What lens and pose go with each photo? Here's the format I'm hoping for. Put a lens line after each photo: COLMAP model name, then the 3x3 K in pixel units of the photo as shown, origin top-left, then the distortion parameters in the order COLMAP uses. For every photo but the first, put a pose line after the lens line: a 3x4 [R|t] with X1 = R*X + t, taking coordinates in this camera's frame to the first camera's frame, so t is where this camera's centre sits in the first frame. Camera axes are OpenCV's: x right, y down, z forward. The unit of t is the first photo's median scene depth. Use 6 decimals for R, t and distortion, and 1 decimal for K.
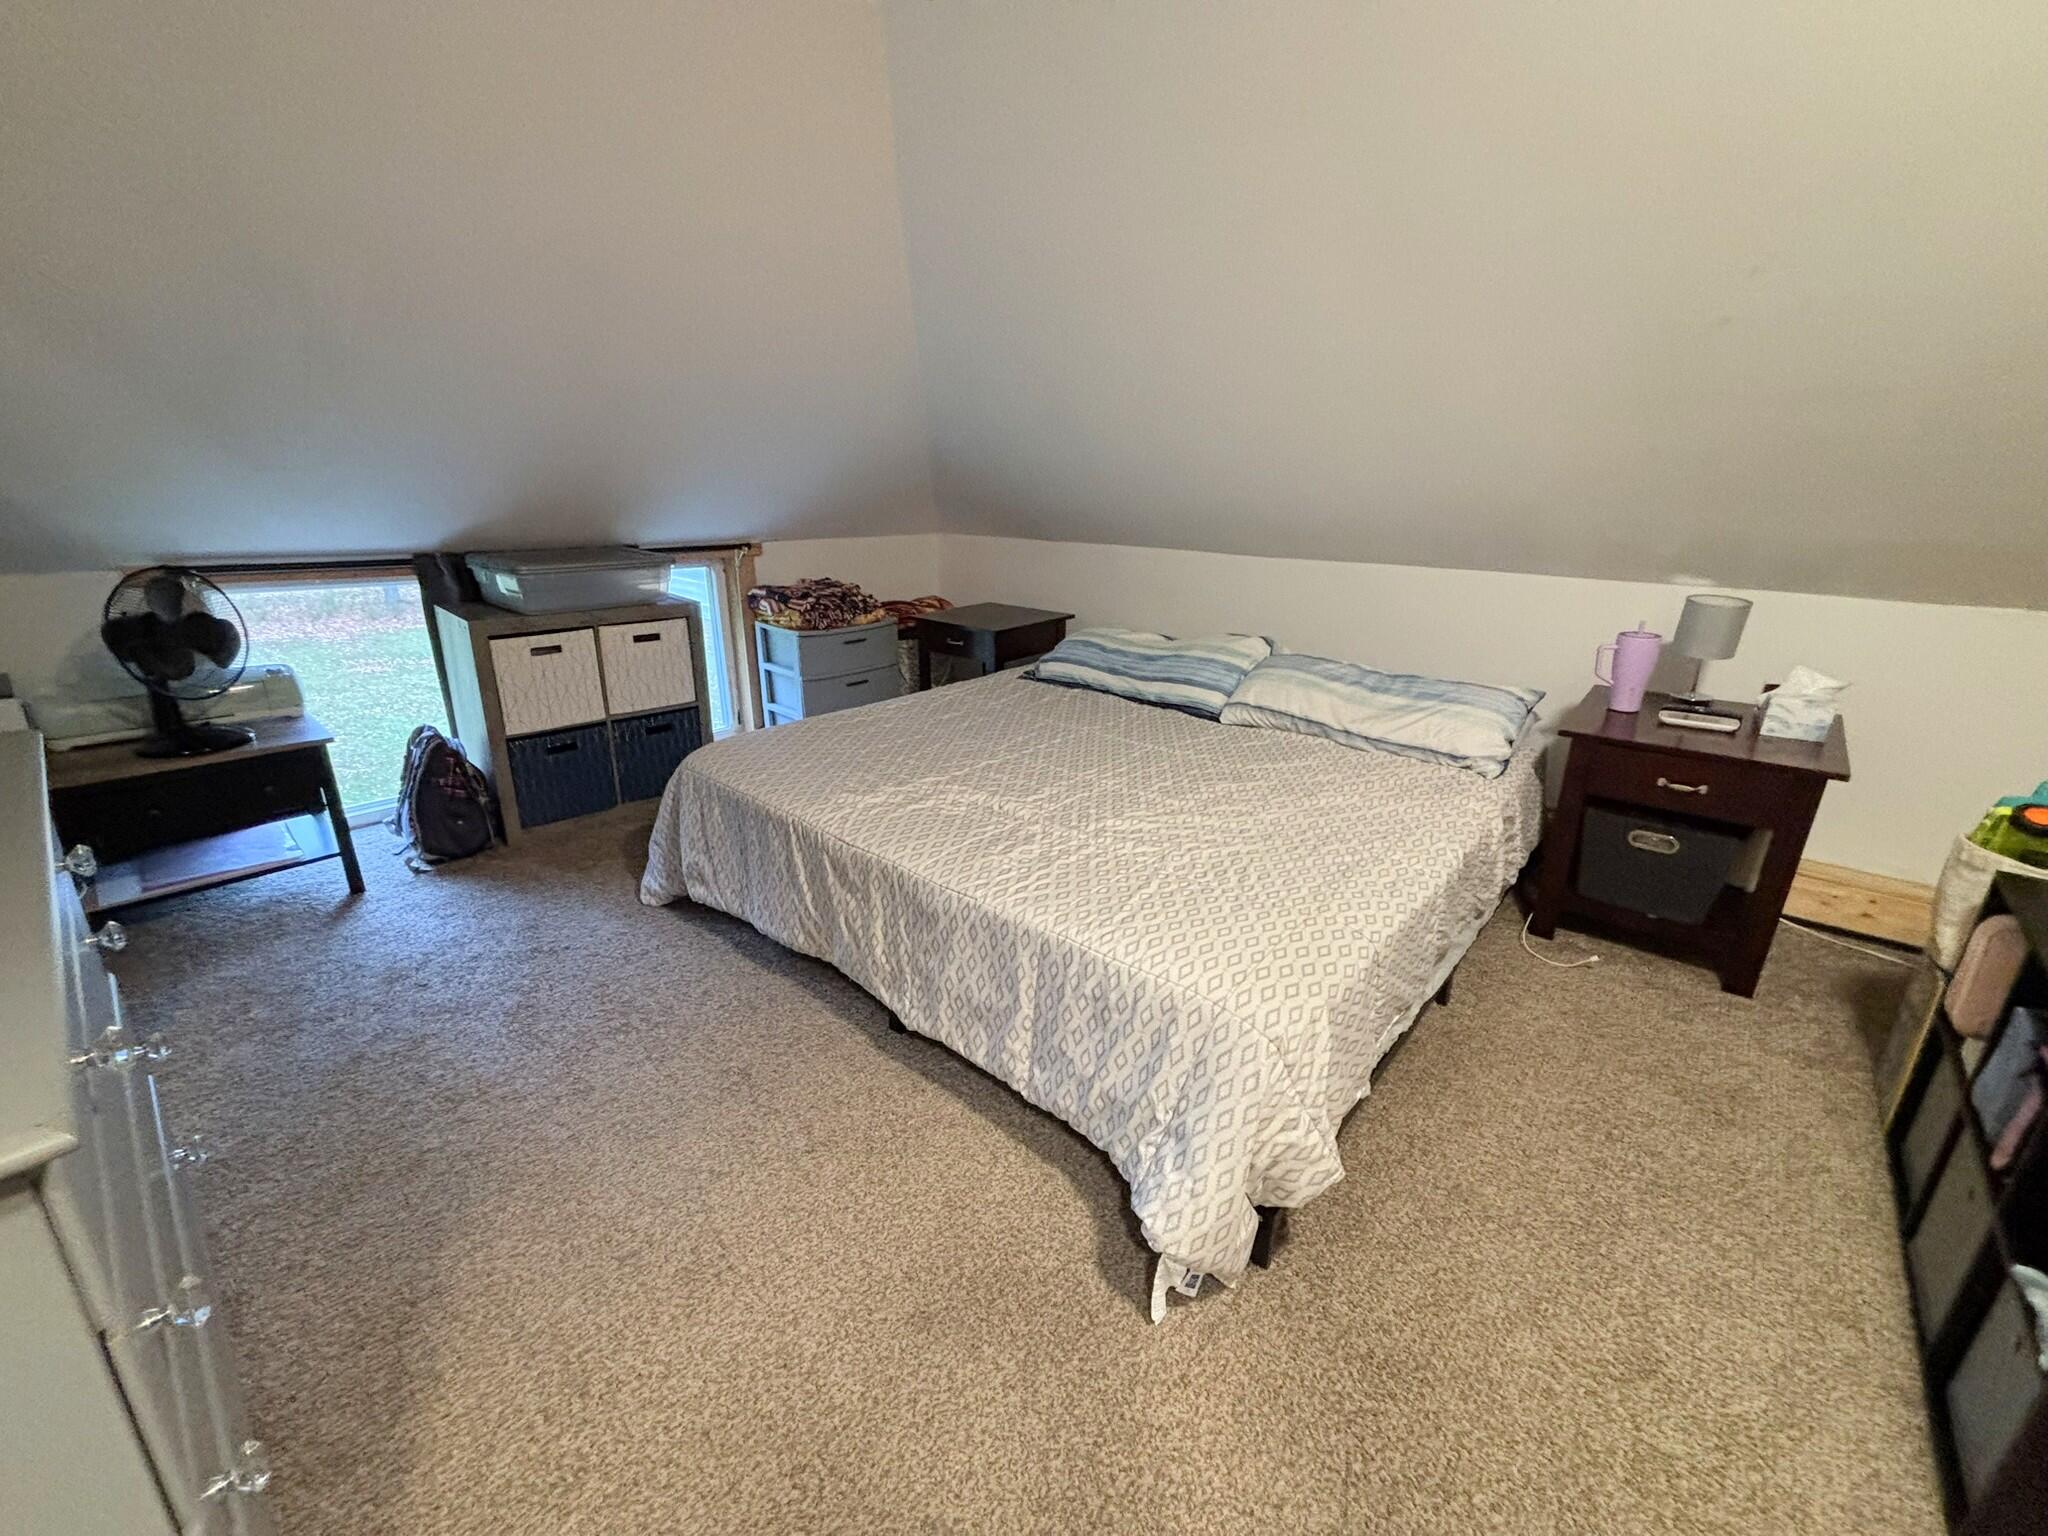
lens RADIAL K [[819.5, 0, 1019.8], [0, 819.5, 768.1], [0, 0, 1]] dist [-0.000570, 0.000649]
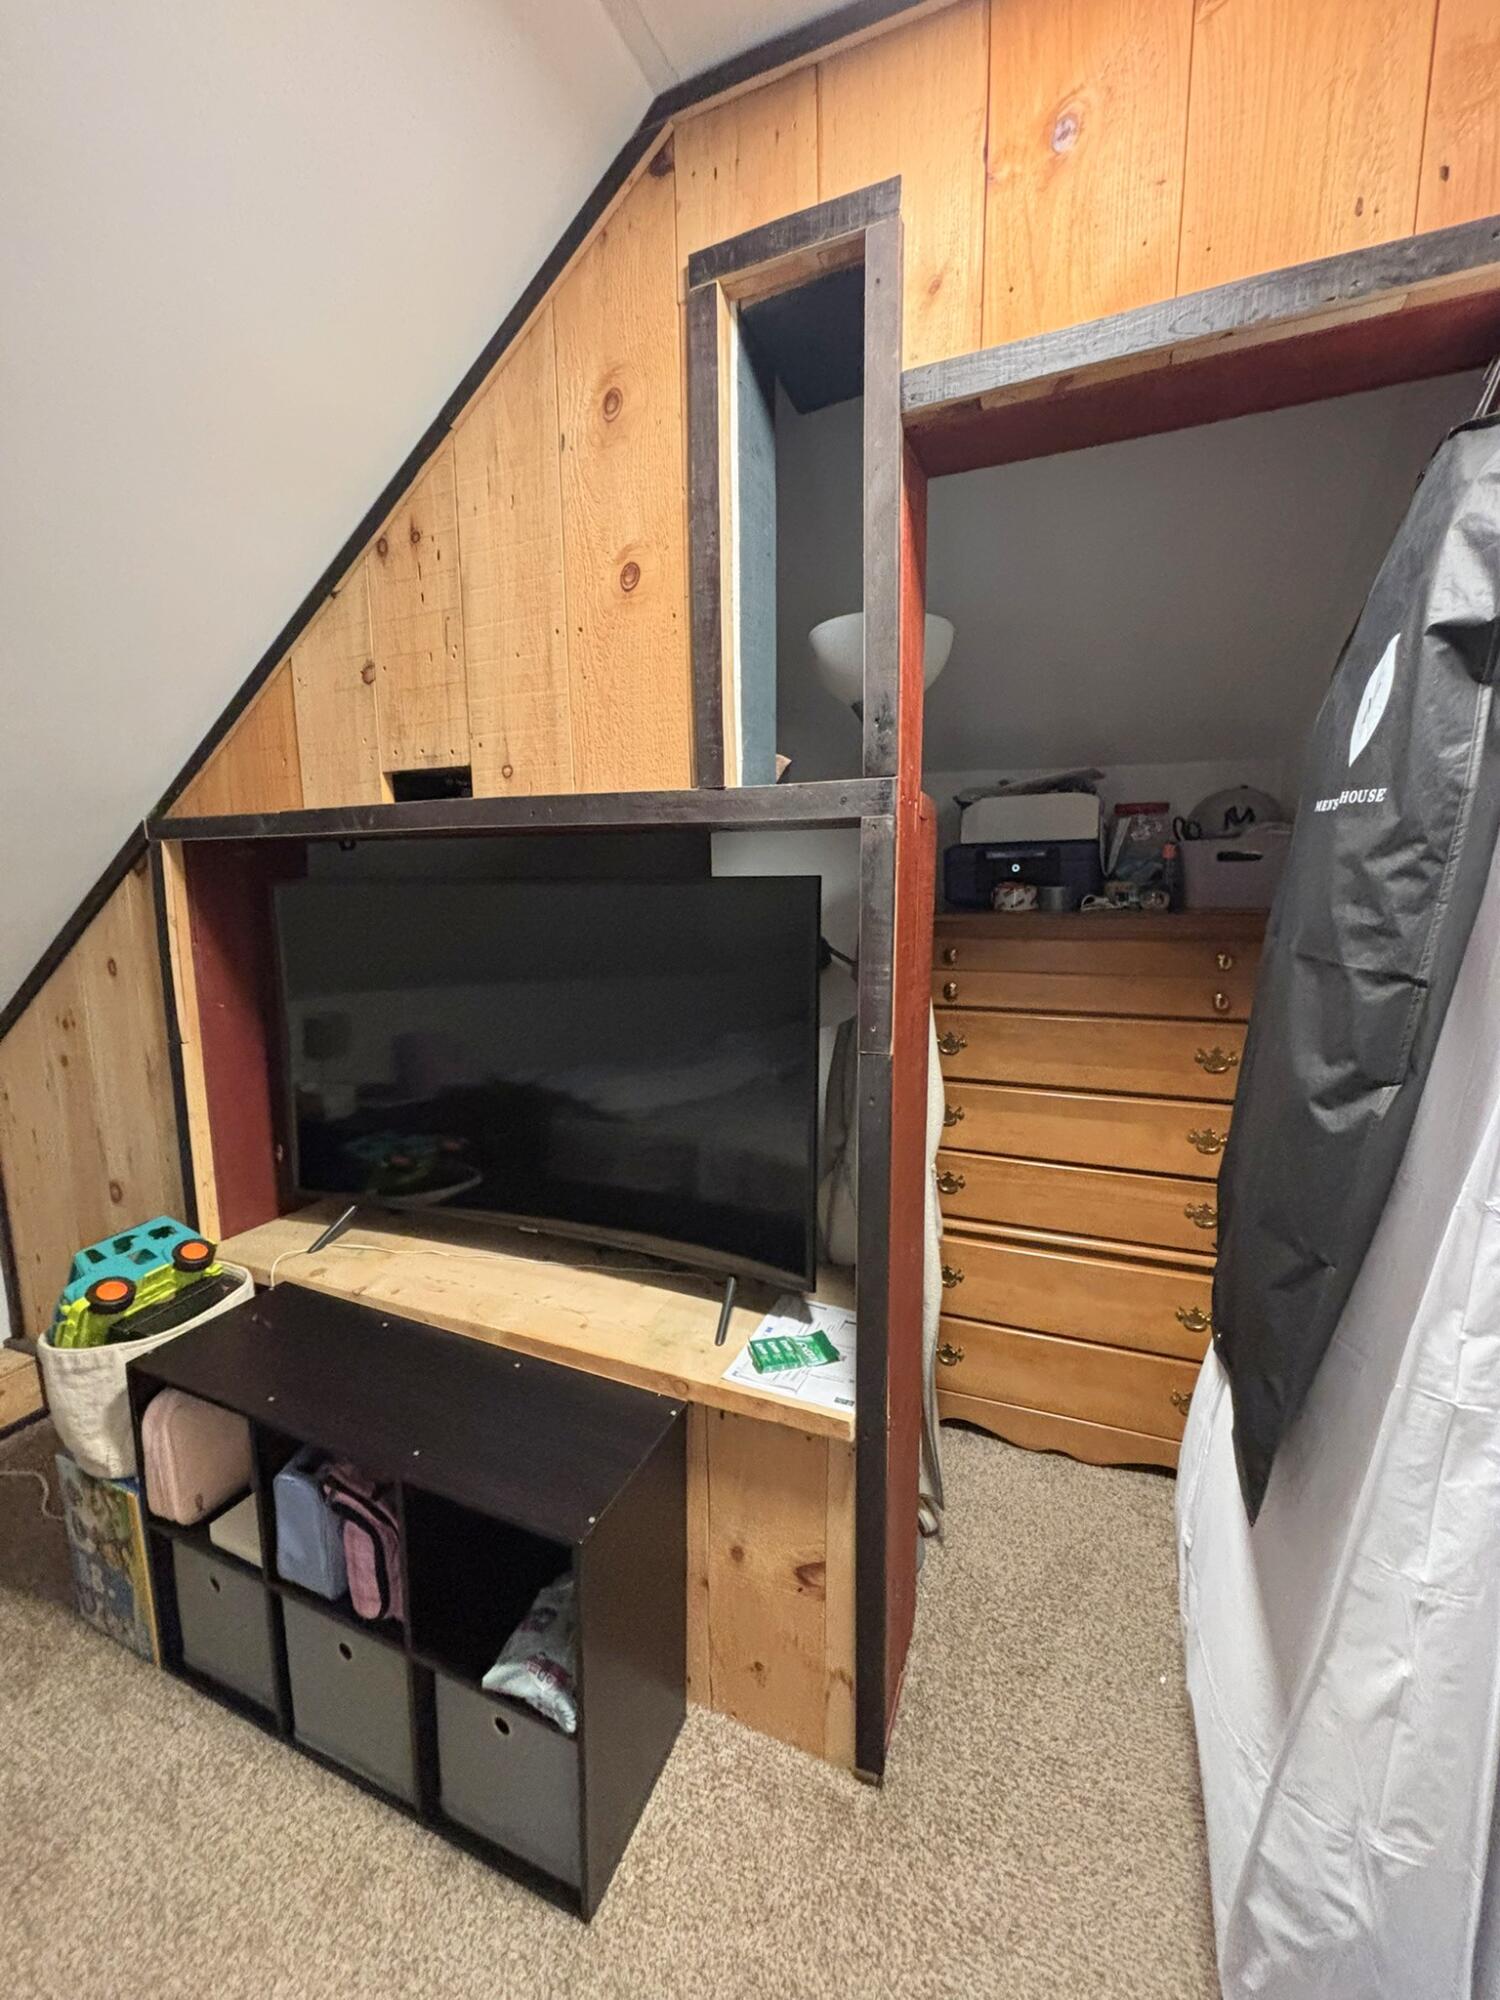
lens RADIAL K [[811.8, 0, 750.0], [0, 811.8, 1000.0], [0, 0, 1]] dist [-0.007654, 0.008095]
pose [[-0.315356, -0.146246, 0.937637, 0.083103], [0.301007, 0.921617, 0.244985, -0.149393], [-0.899970, 0.359493, -0.246616, 0.236906]]
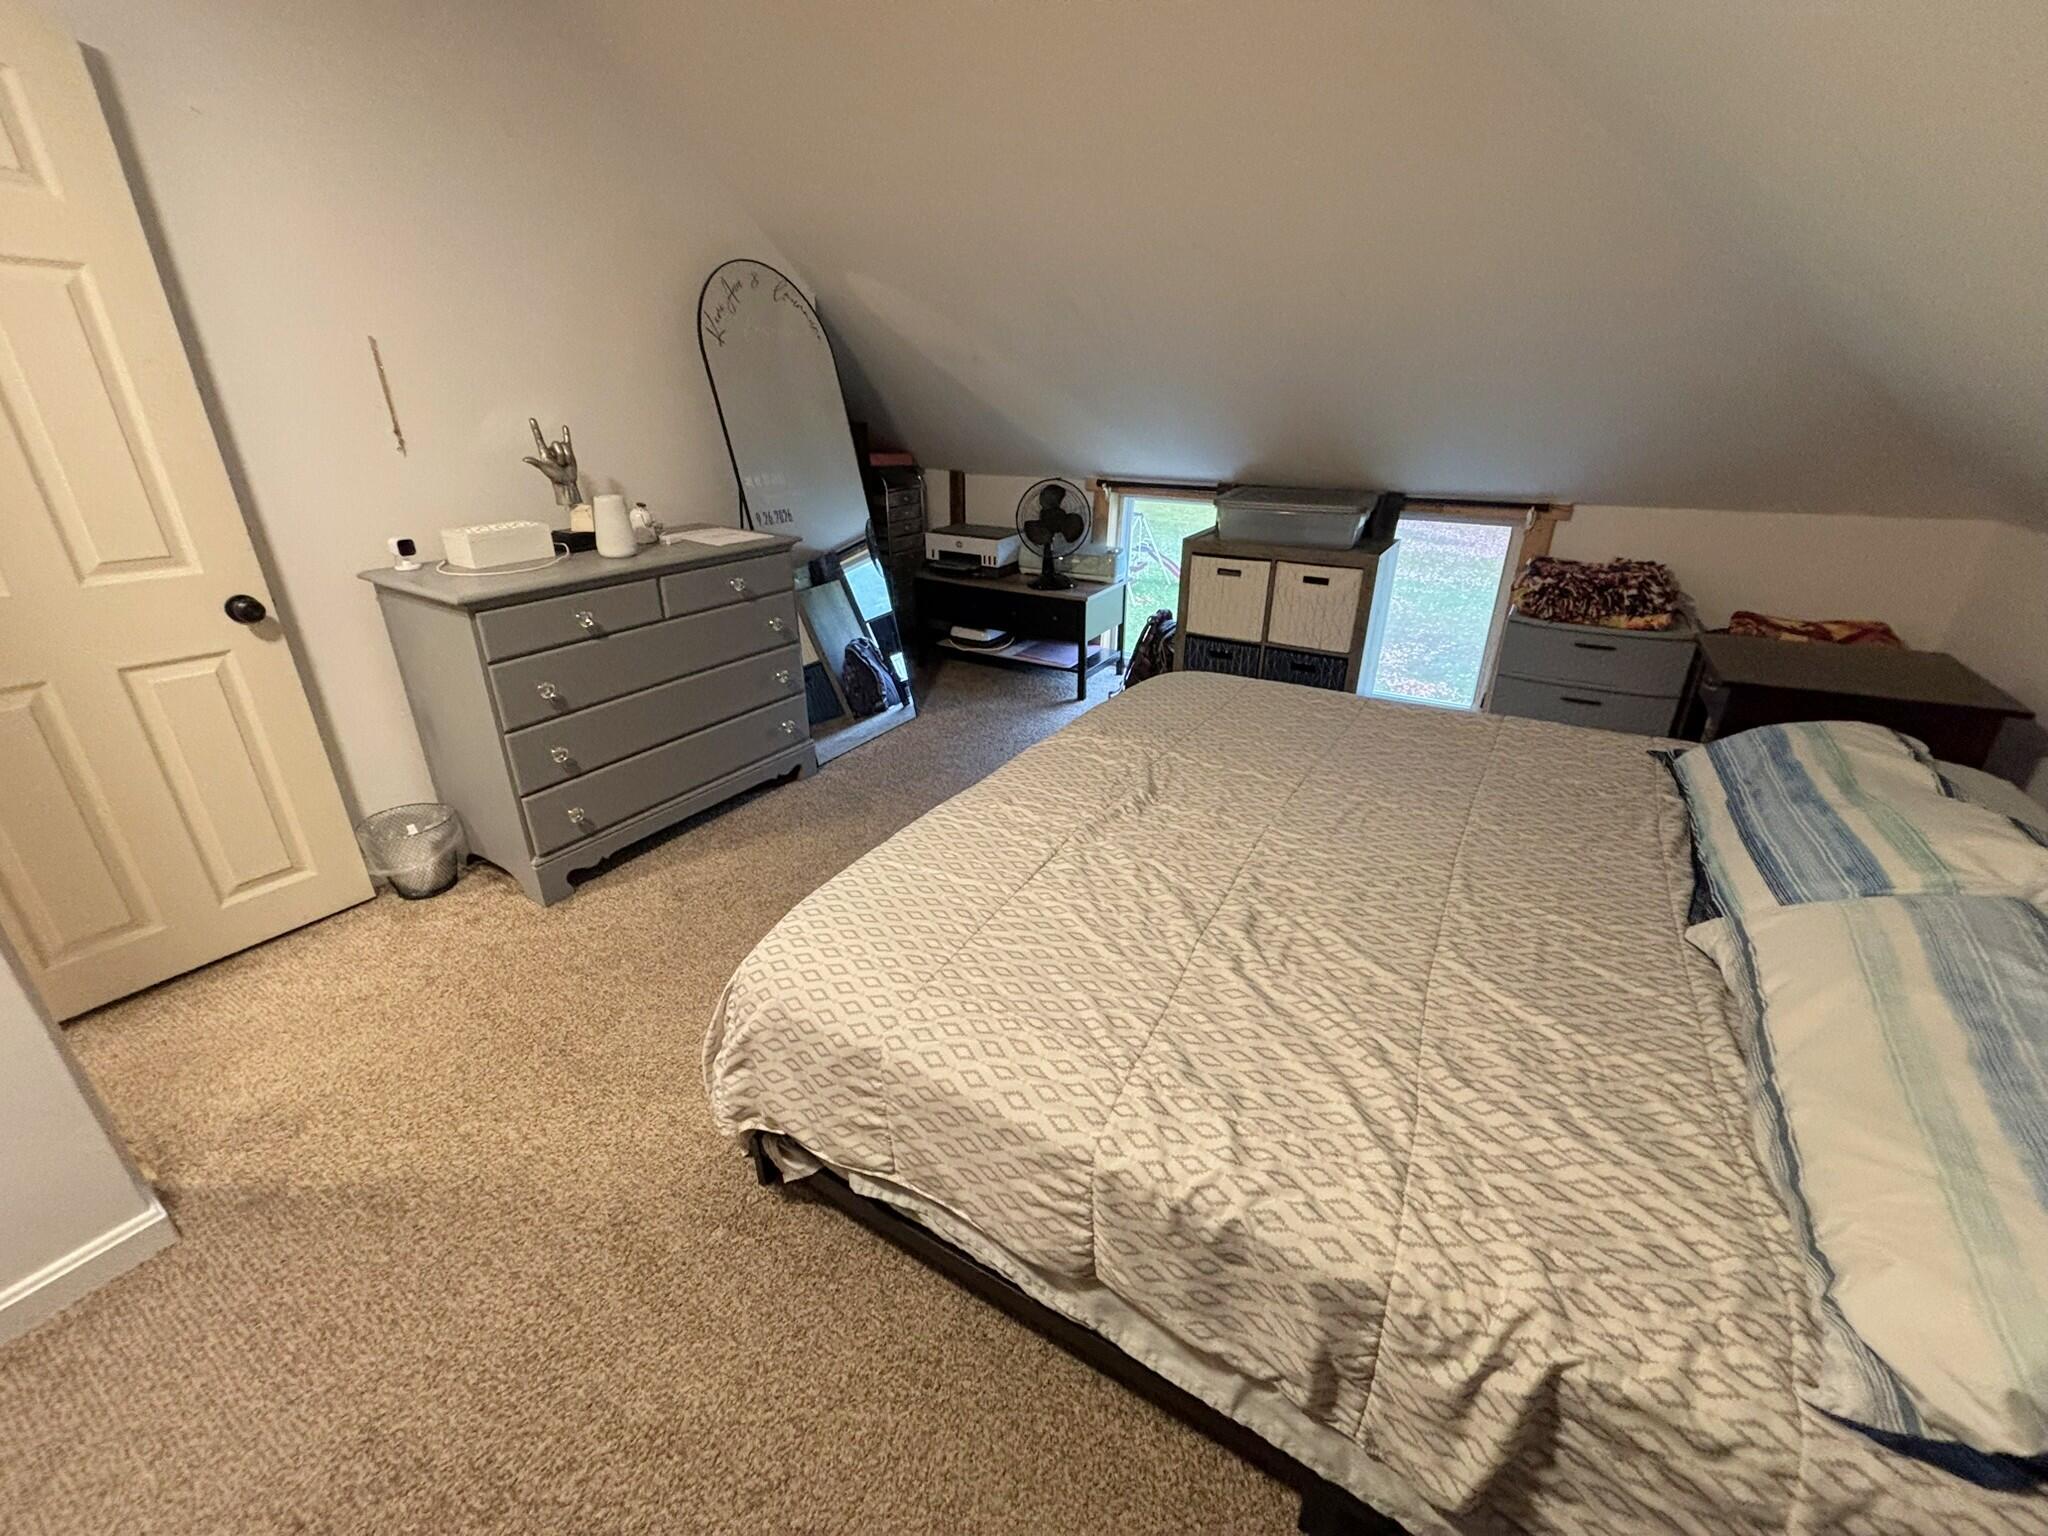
lens RADIAL K [[831.2, 0, 1027.2], [0, 831.2, 757.5], [0, 0, 1]] dist [-0.007654, 0.008095]
pose [[0.182332, 0.371453, -0.910372, 0.598654], [-0.316634, 0.898752, 0.303295, -0.180338], [0.930859, 0.232954, 0.281486, 0.455693]]
